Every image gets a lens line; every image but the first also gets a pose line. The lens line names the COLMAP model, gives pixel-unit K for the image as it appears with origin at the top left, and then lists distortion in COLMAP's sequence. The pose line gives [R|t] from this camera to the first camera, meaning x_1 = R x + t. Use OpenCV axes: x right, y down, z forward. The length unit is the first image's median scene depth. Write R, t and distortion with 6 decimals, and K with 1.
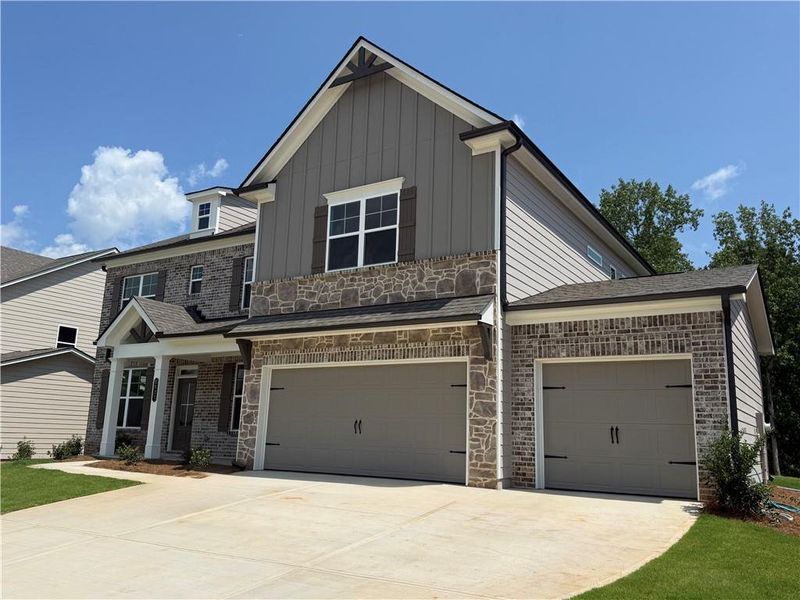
lens RADIAL K [[640.5, 0, 402.4], [0, 640.5, 302.3], [0, 0, 1]] dist [0.092919, -0.016929]
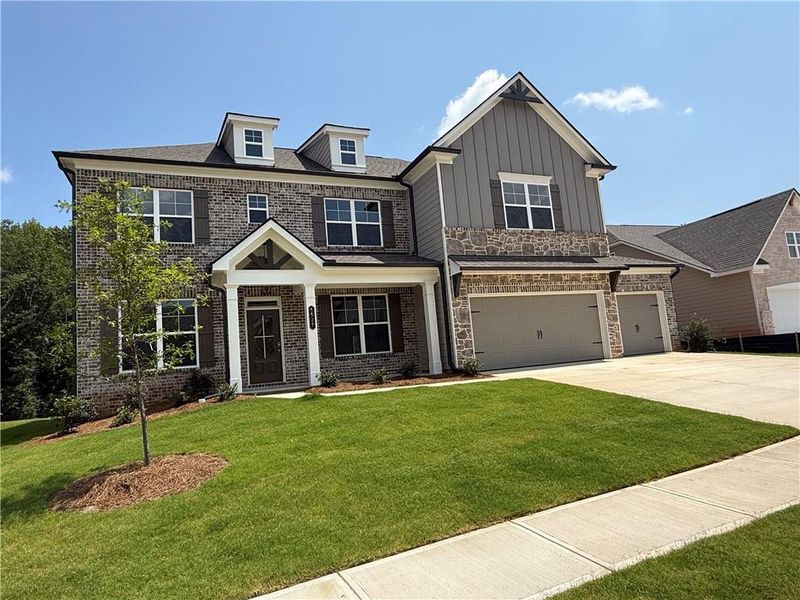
lens RADIAL K [[491.0, 0, 399.9], [0, 491.0, 300.9], [0, 0, 1]] dist [-0.000303, 0.002952]
pose [[0.562583, 0.022472, 0.826435, -1.165276], [-0.065504, 0.997700, 0.017462, 0.109516], [-0.824142, -0.063958, 0.562761, 0.590831]]
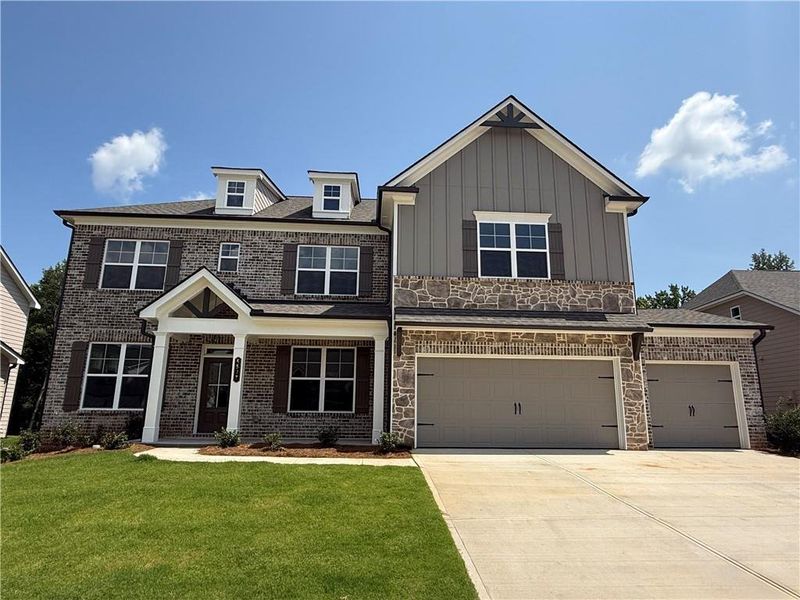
lens RADIAL K [[491.0, 0, 404.5], [0, 491.0, 300.2], [0, 0, 1]] dist [-0.000303, 0.002952]
pose [[0.806839, 0.111460, 0.580161, -0.768046], [-0.105200, 0.993452, -0.044557, 0.050676], [-0.581329, -0.025083, 0.813282, 0.352665]]
